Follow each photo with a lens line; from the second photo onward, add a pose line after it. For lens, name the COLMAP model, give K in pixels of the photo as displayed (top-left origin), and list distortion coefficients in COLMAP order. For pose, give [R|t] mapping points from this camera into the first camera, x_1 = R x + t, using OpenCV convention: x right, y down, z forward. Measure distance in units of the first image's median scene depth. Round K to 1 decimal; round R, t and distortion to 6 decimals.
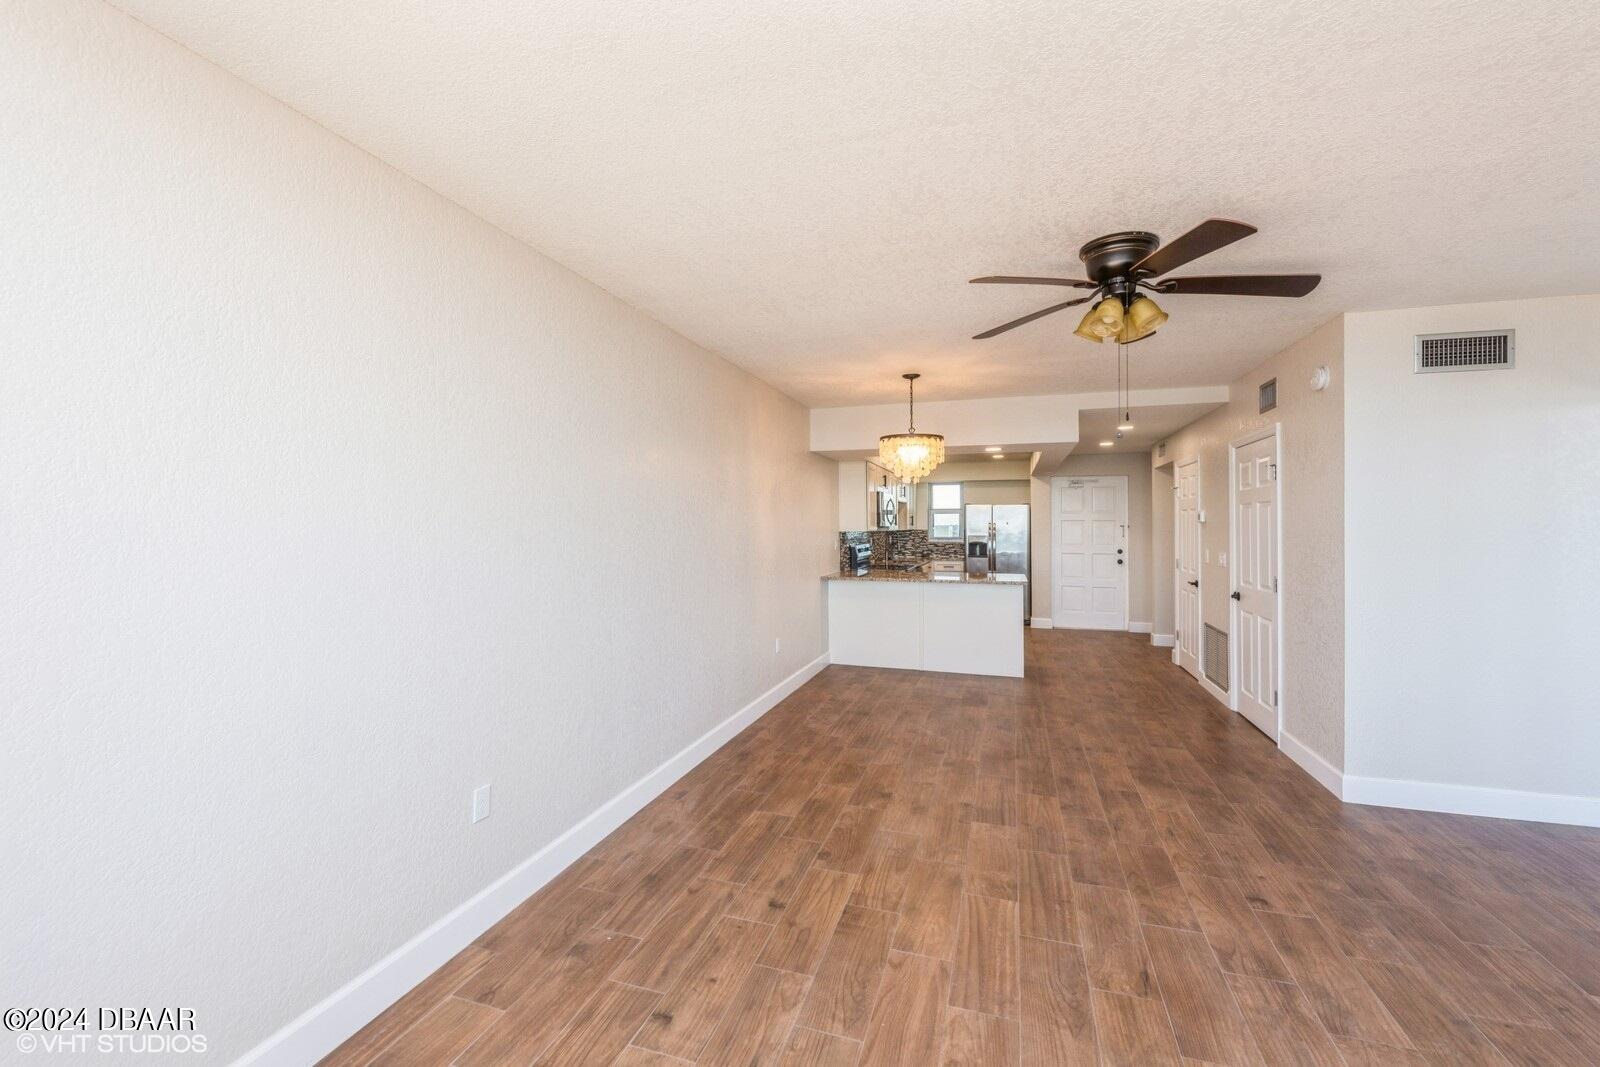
lens RADIAL K [[642.7, 0, 800.9], [0, 642.7, 523.8], [0, 0, 1]] dist [-0.008772, 0.000259]
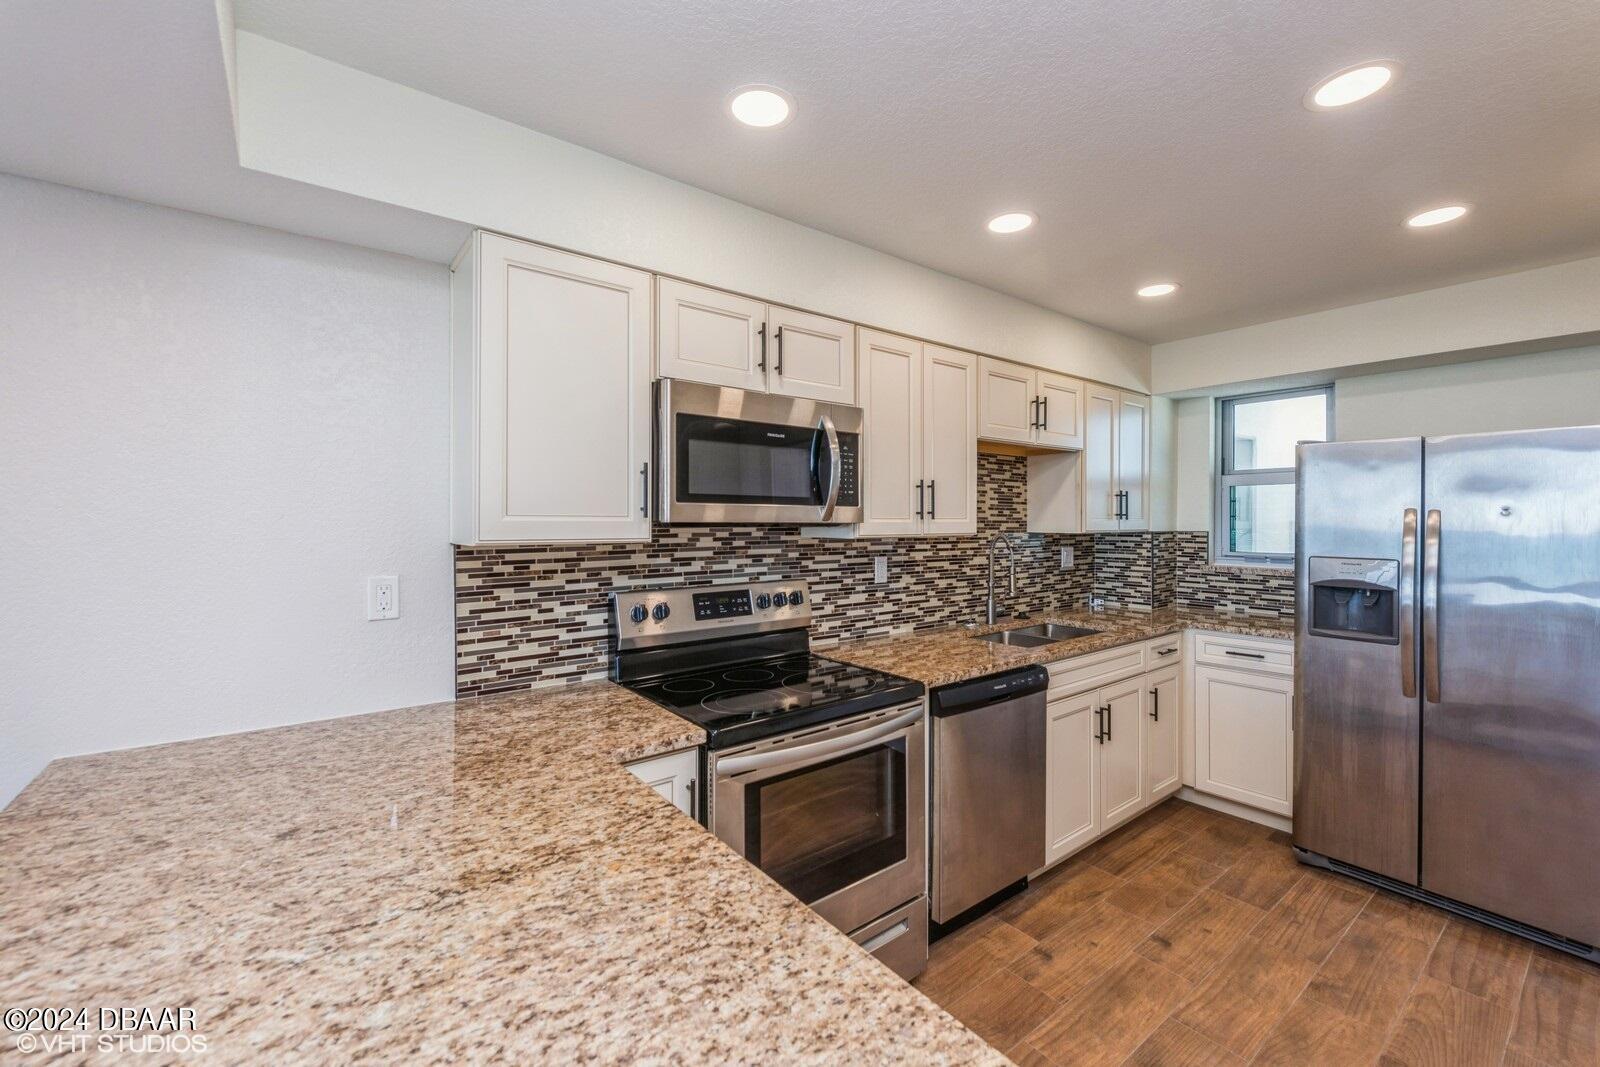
lens RADIAL K [[642.7, 0, 804.3], [0, 642.7, 525.8], [0, 0, 1]] dist [-0.008772, 0.000259]
pose [[0.826918, 0.003546, -0.562312, 0.378836], [0.000442, 0.999976, 0.006957, 0.005474], [0.562323, -0.006002, 0.826896, 1.042780]]
